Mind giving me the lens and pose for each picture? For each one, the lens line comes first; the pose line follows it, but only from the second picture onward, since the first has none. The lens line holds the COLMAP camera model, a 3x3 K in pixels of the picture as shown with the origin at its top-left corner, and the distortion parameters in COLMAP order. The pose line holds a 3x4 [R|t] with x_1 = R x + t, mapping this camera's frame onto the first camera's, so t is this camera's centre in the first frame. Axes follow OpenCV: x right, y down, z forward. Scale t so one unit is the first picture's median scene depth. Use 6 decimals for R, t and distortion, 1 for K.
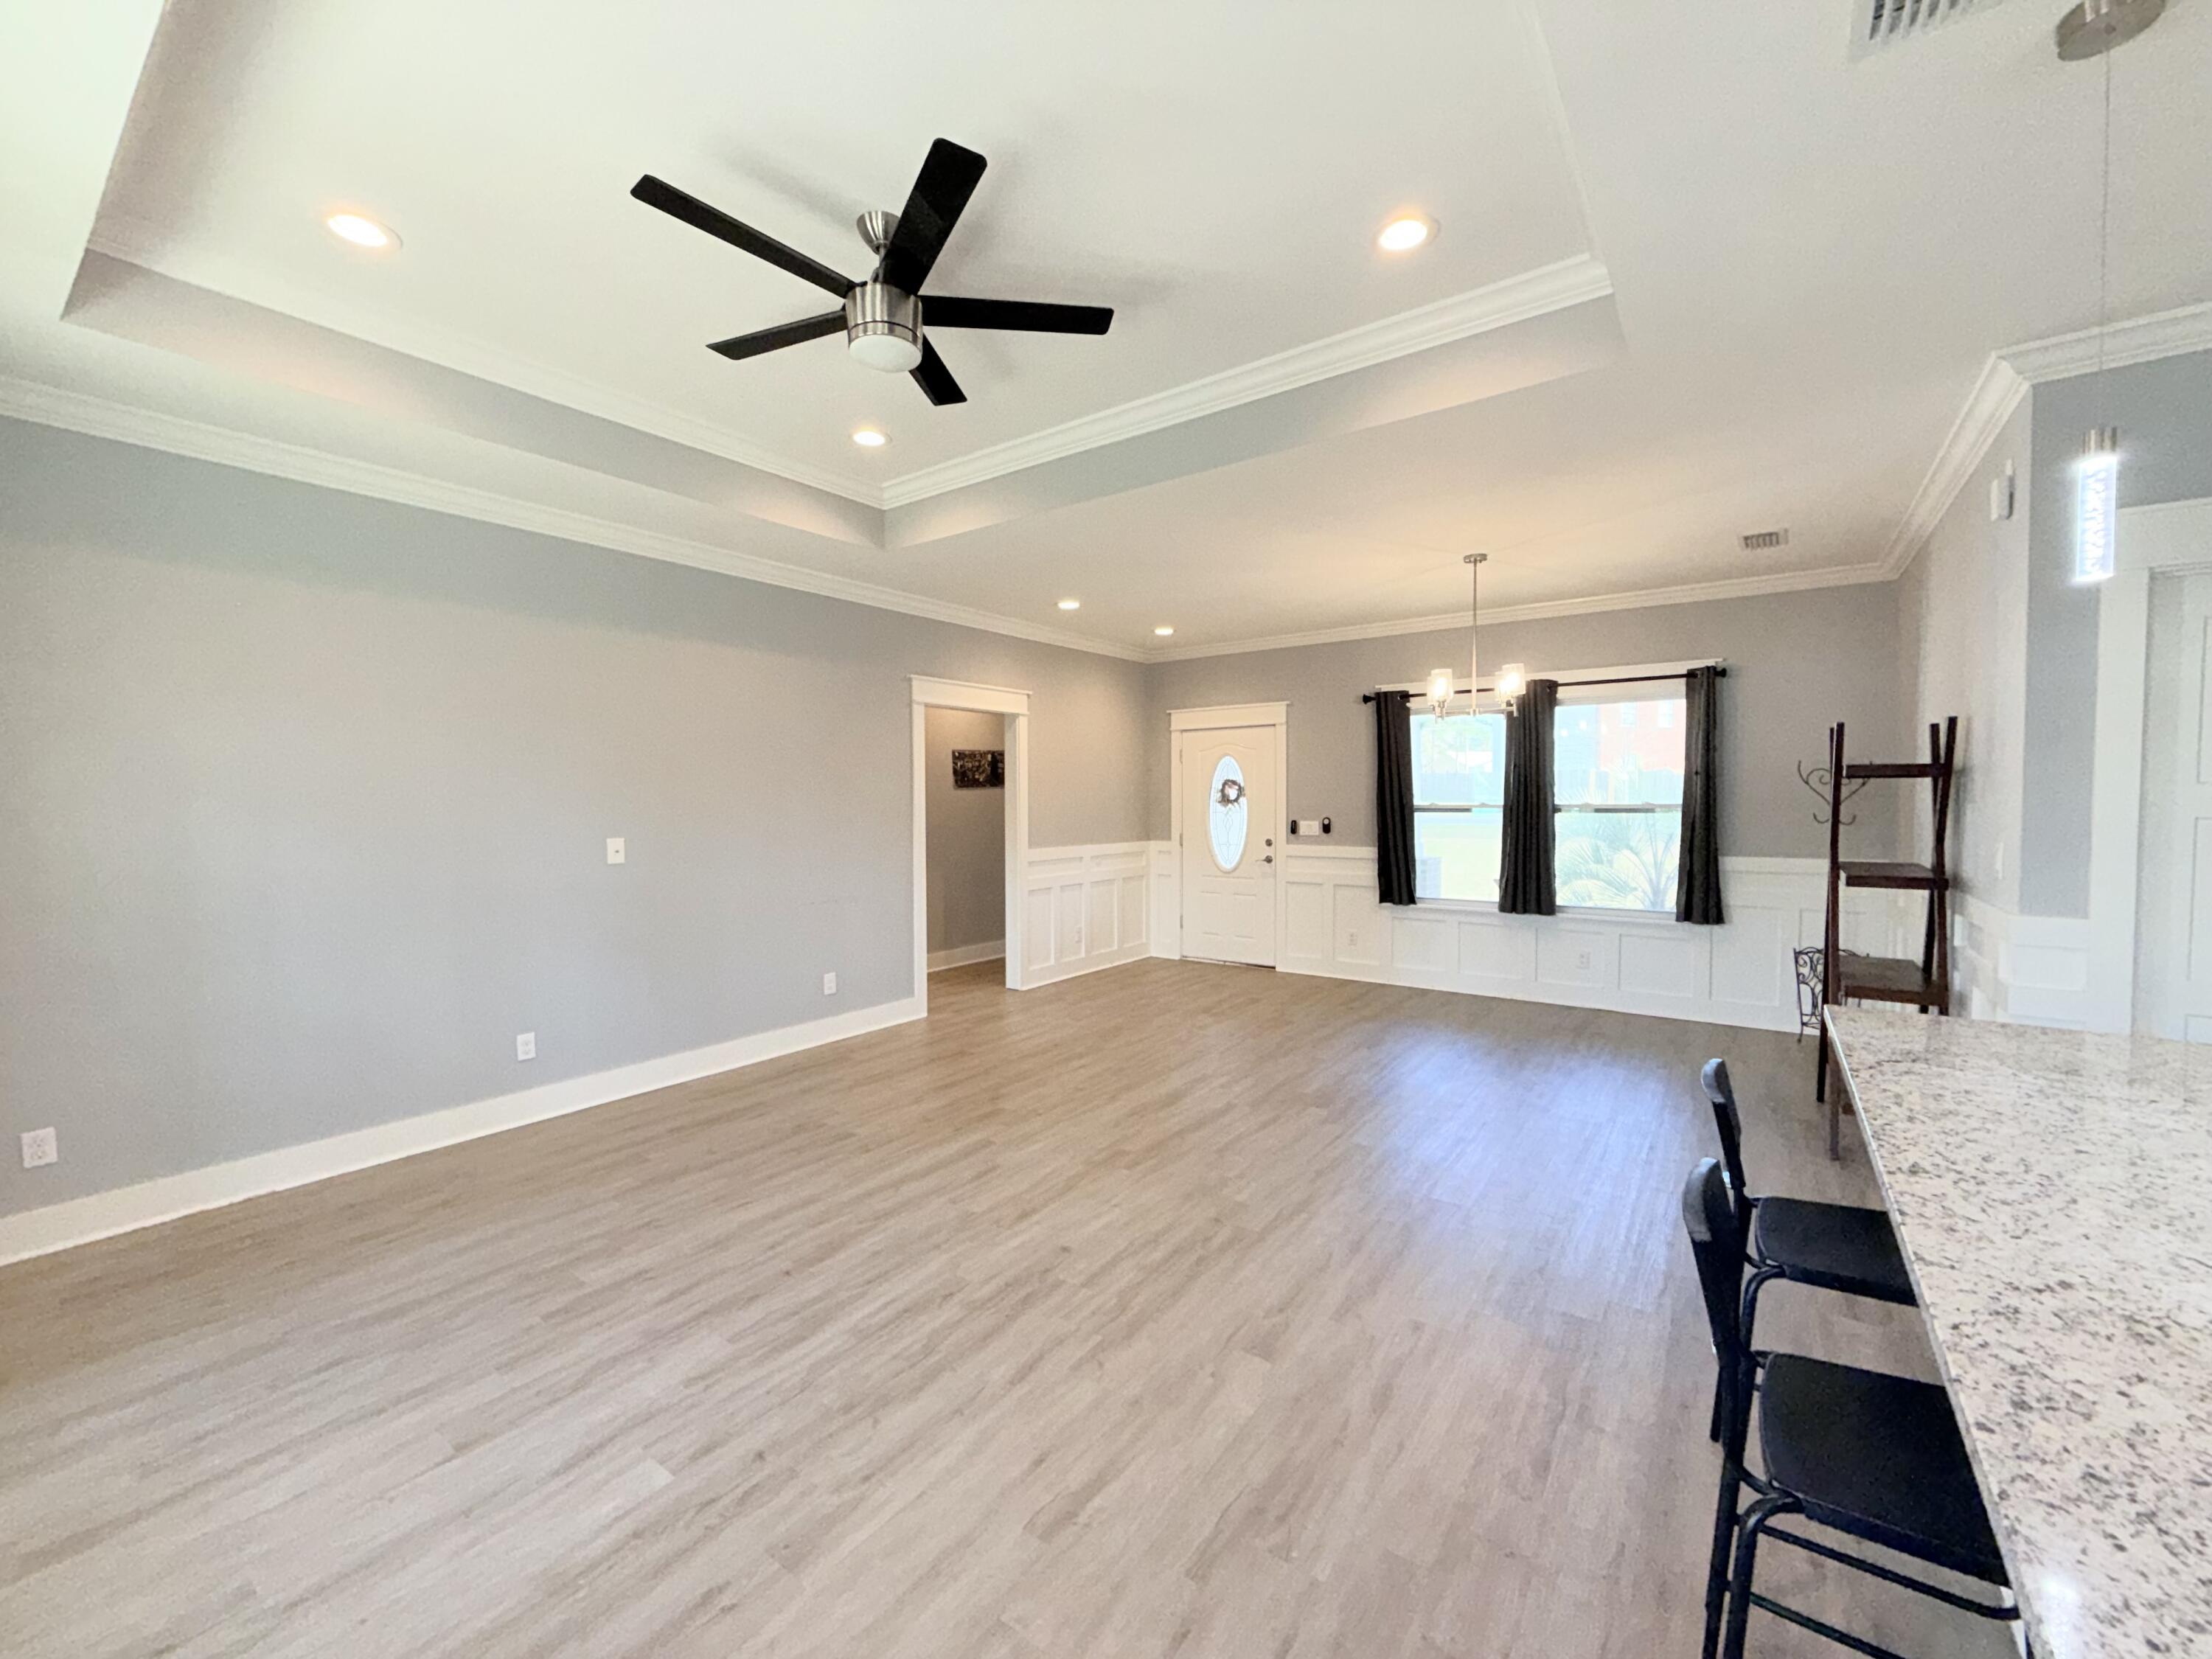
lens RADIAL K [[880.0, 0, 1106.0], [0, 880.0, 829.5], [0, 0, 1]] dist [-0.000270, 0.000246]
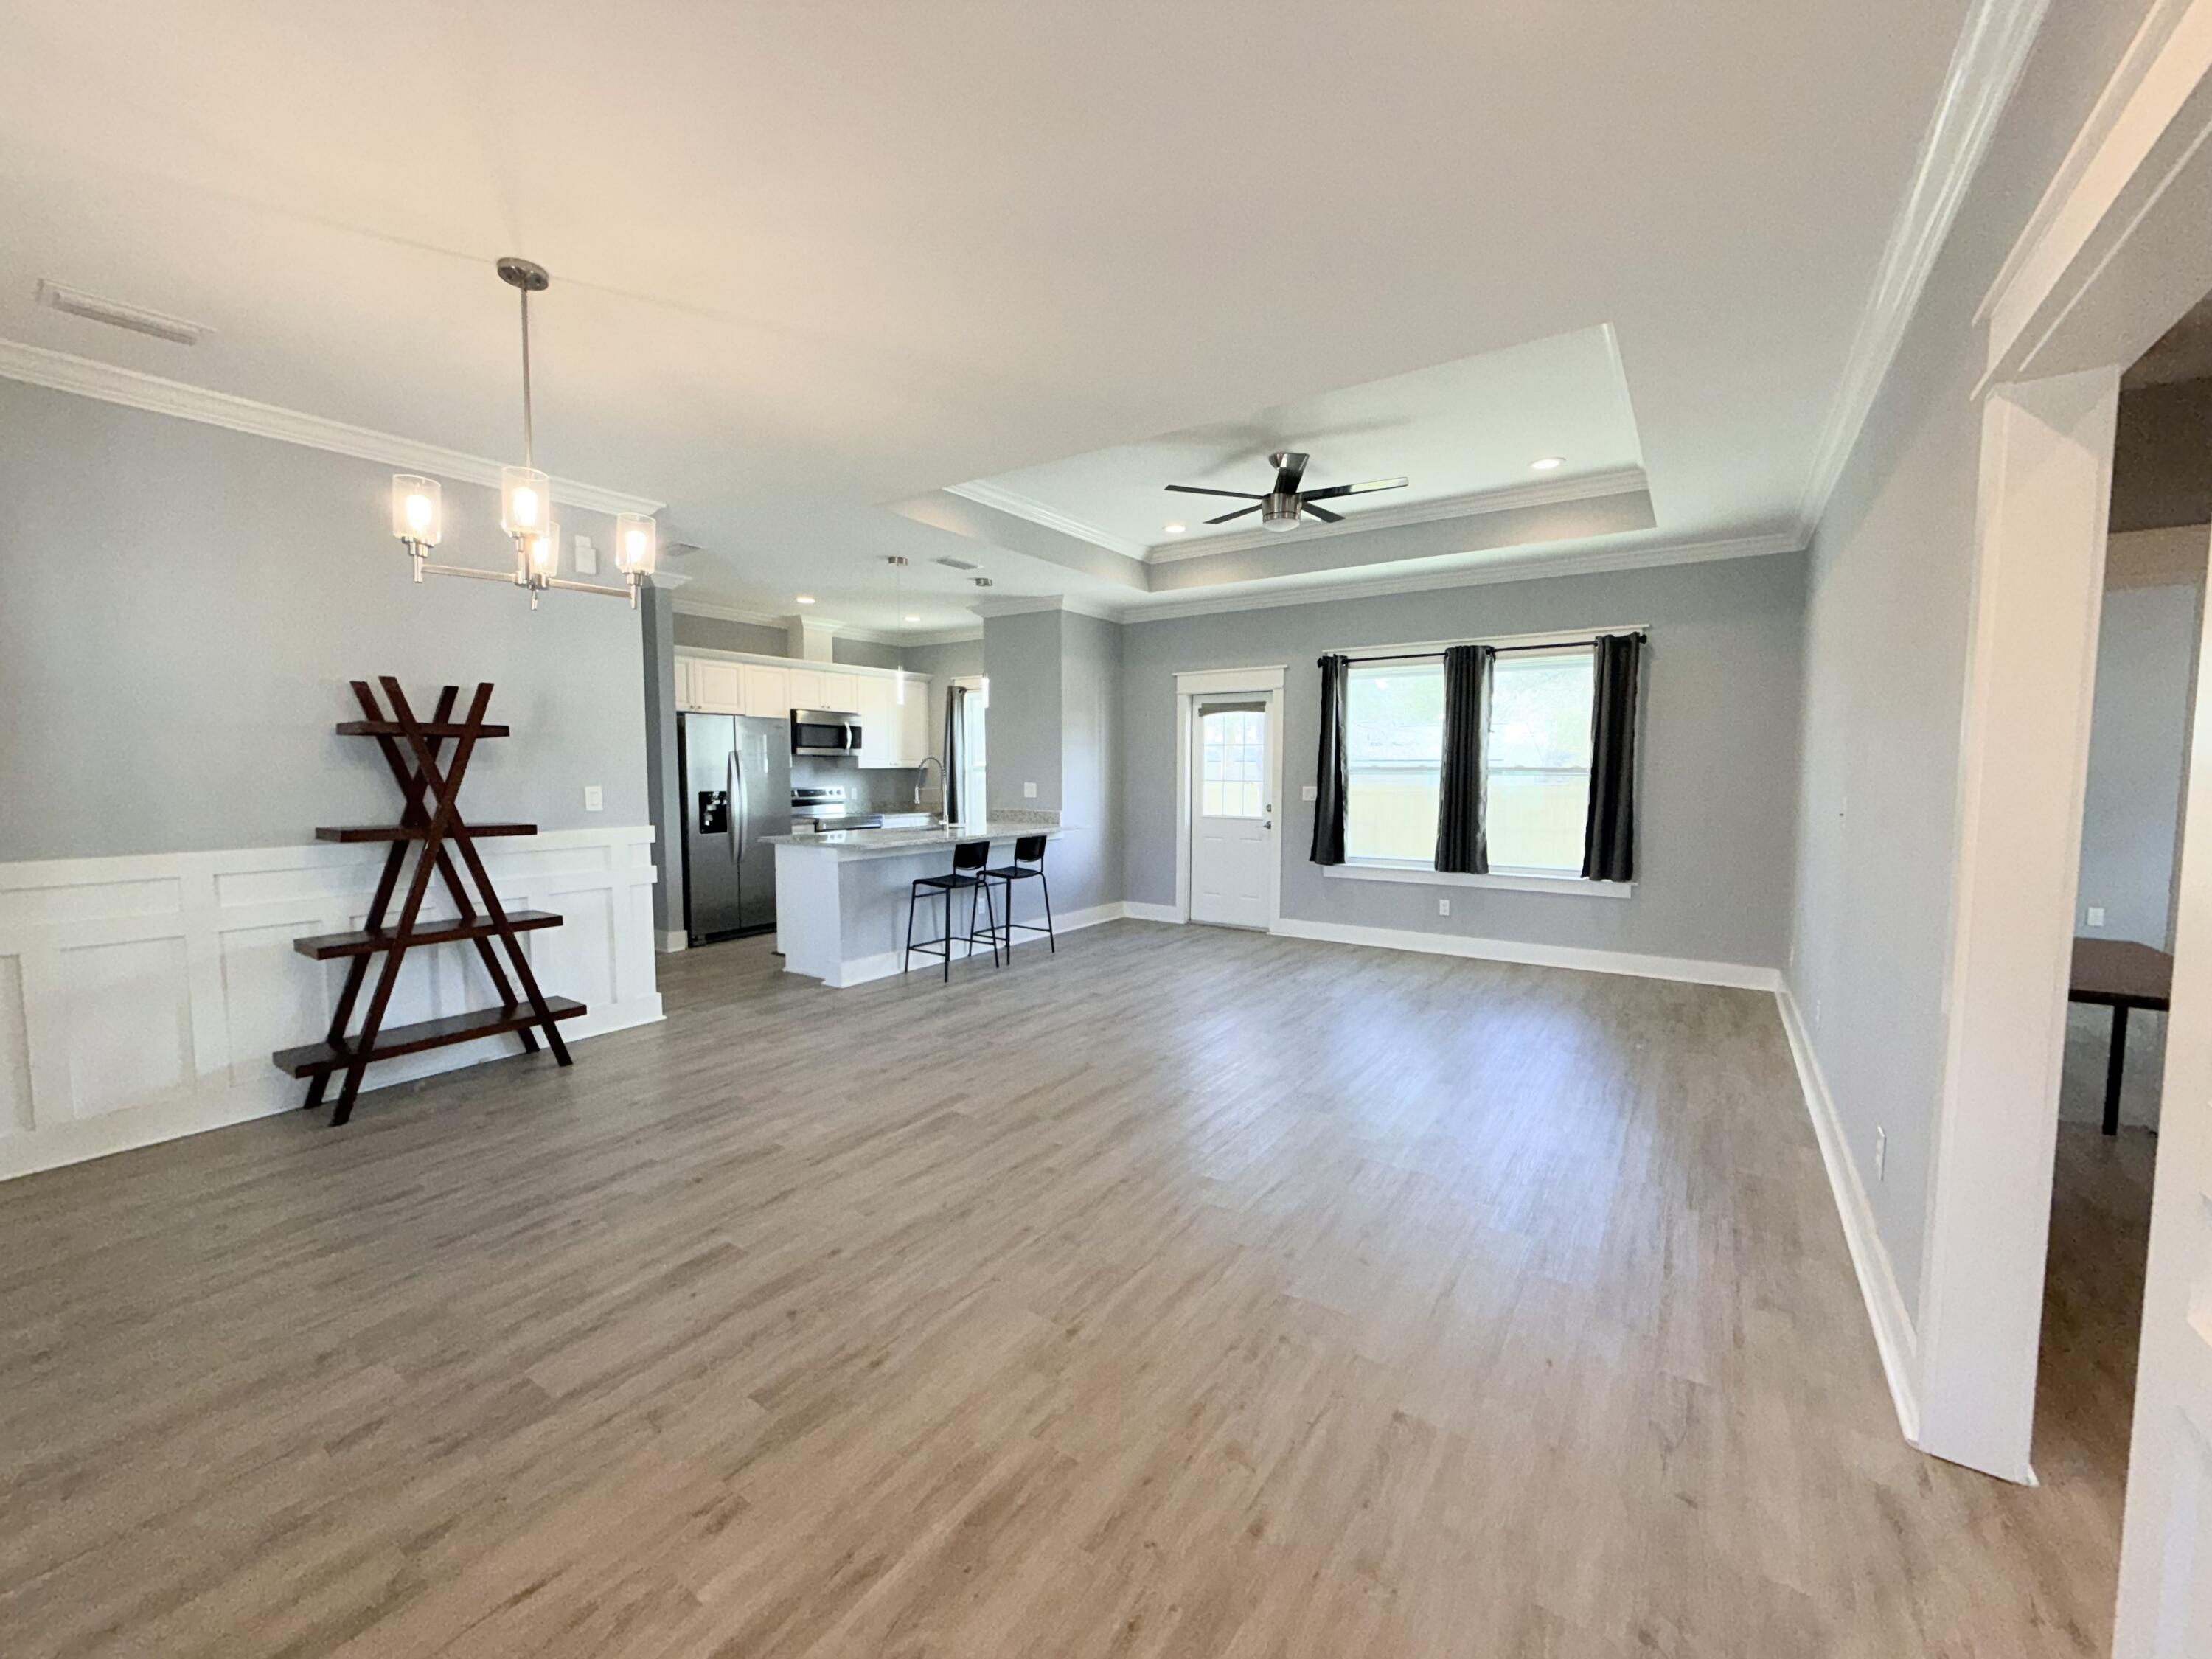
lens RADIAL K [[880.0, 0, 1106.0], [0, 880.0, 829.5], [0, 0, 1]] dist [-0.000270, 0.000246]
pose [[-0.999588, 0.006796, -0.027892, 0.109188], [0.003831, 0.994465, 0.104994, -0.044982], [0.028451, 0.104844, -0.994082, 1.684525]]
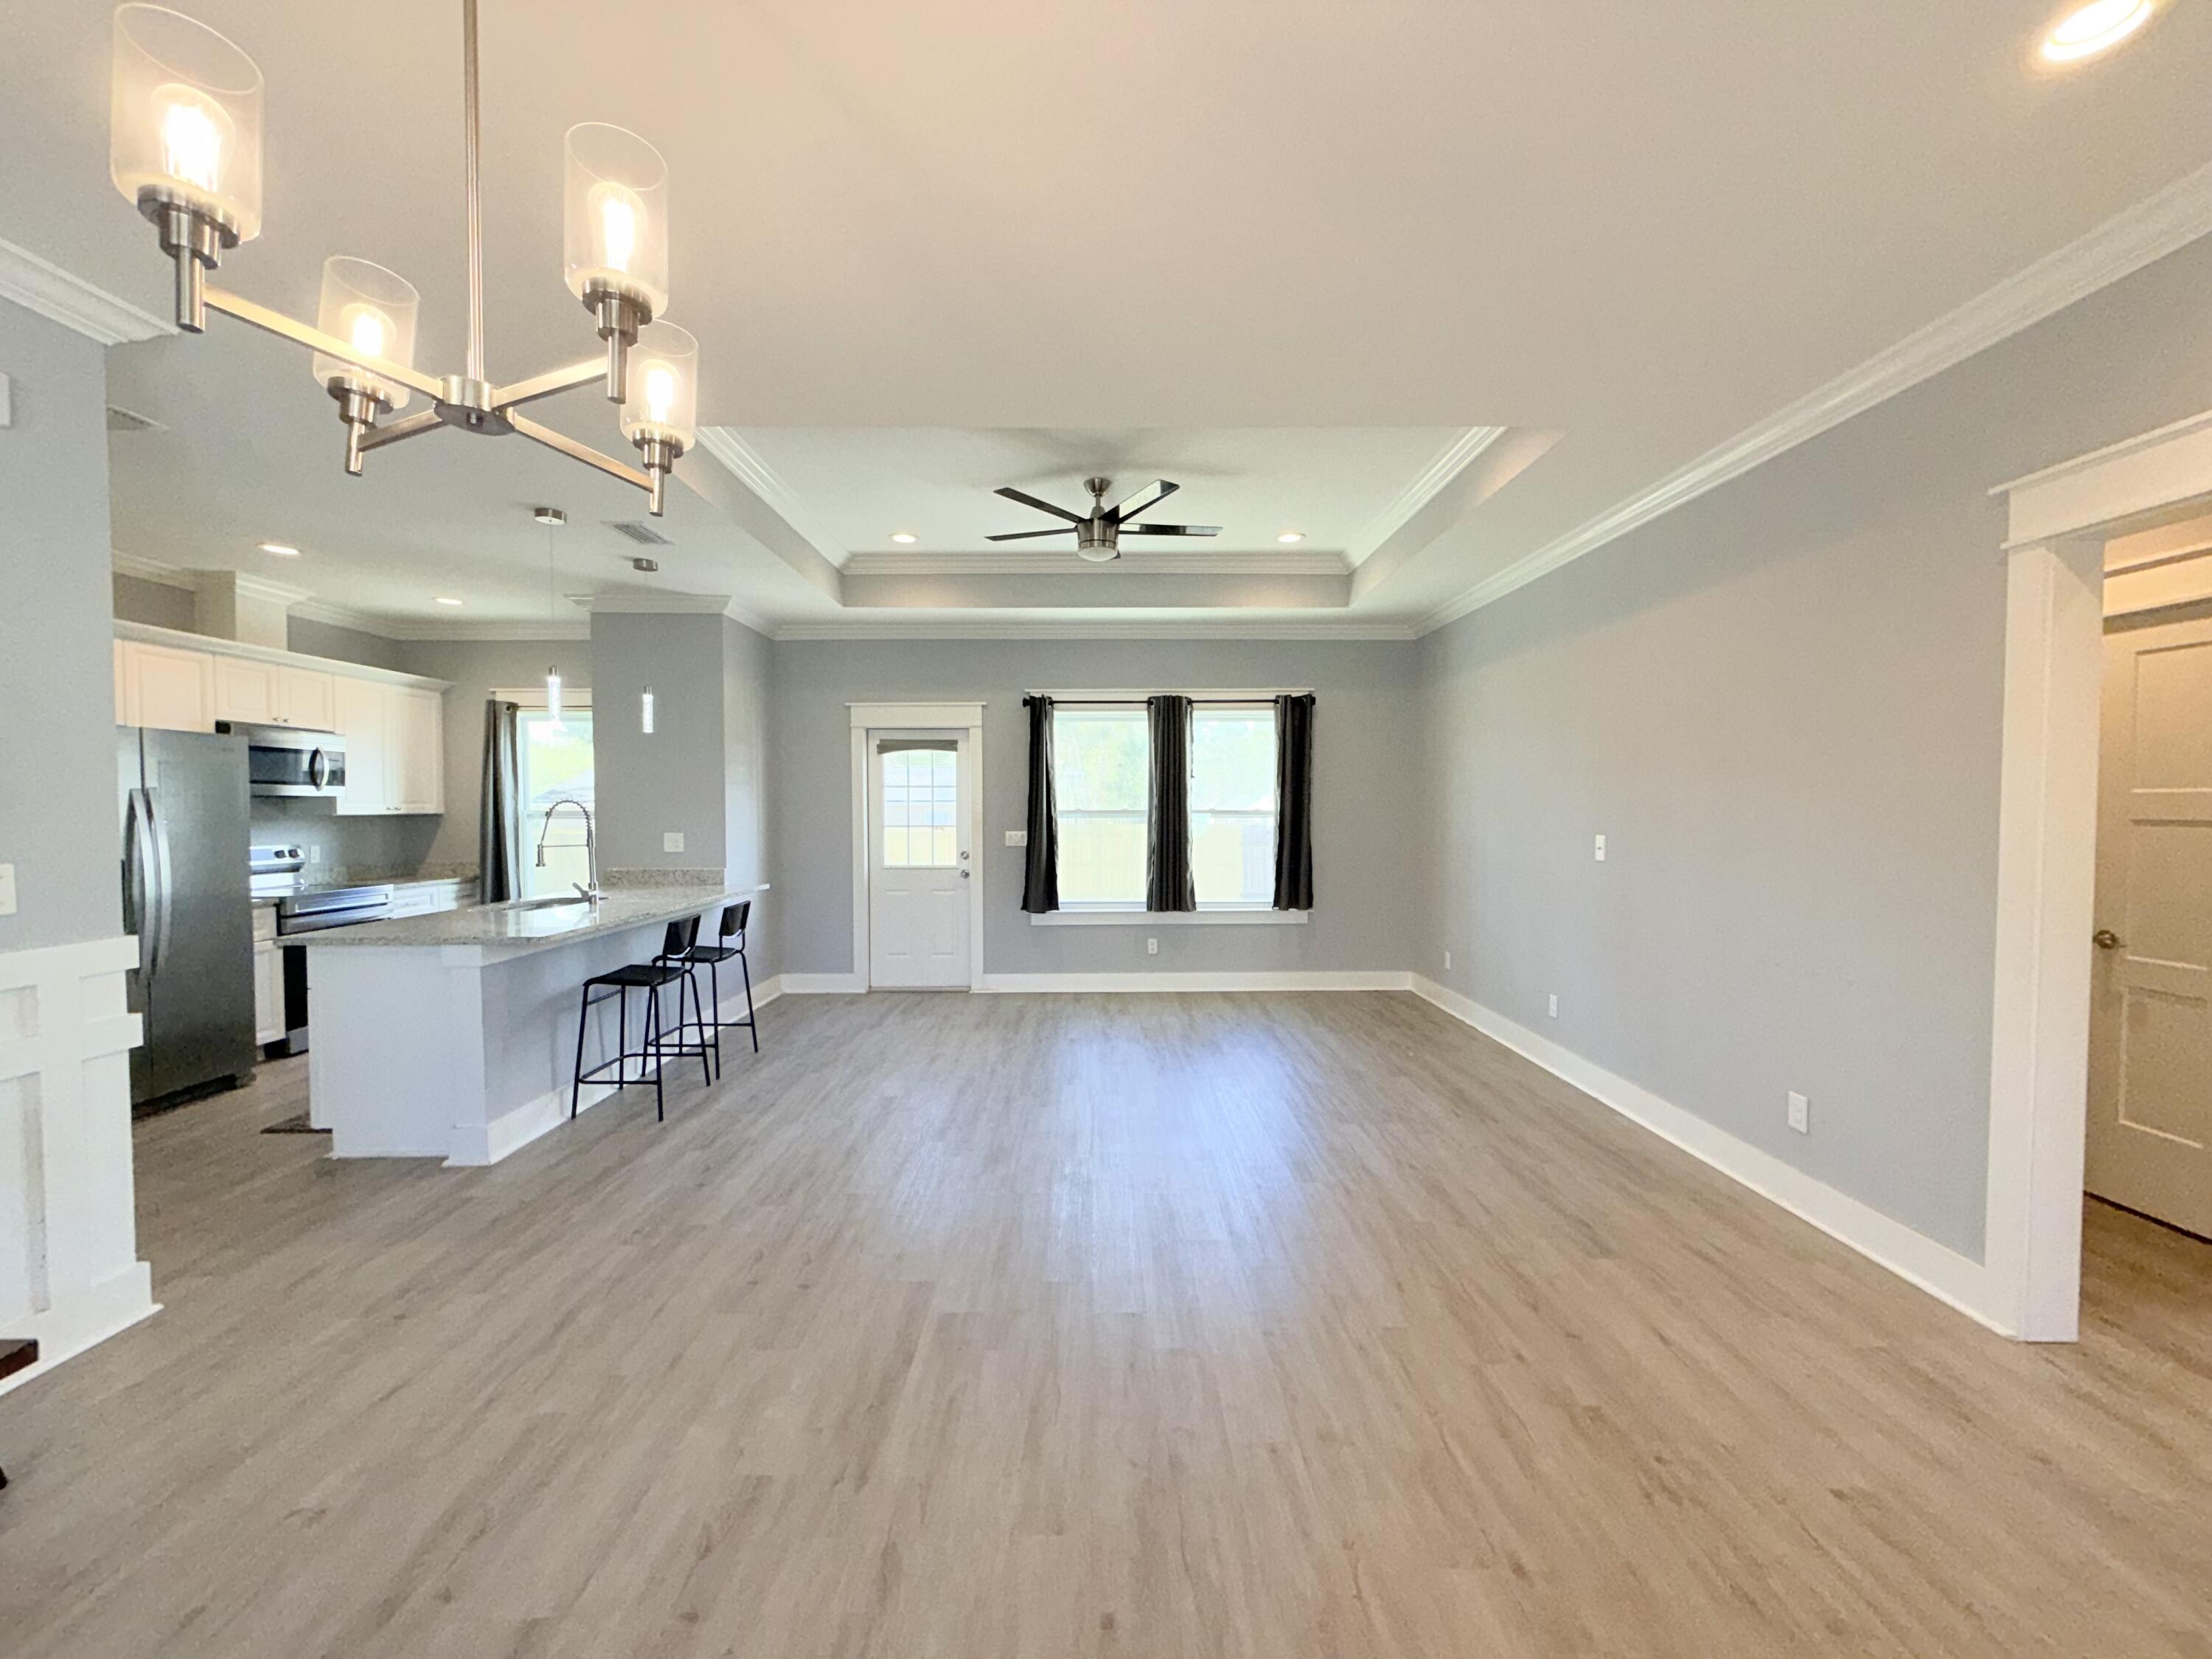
lens RADIAL K [[878.0, 0, 1103.2], [0, 878.0, 830.3], [0, 0, 1]] dist [-0.000576, 0.000094]
pose [[-0.803764, 0.024196, -0.594456, 0.466148], [-0.012784, 0.998240, 0.057916, -0.044353], [0.594811, 0.054151, -0.802040, 1.402820]]
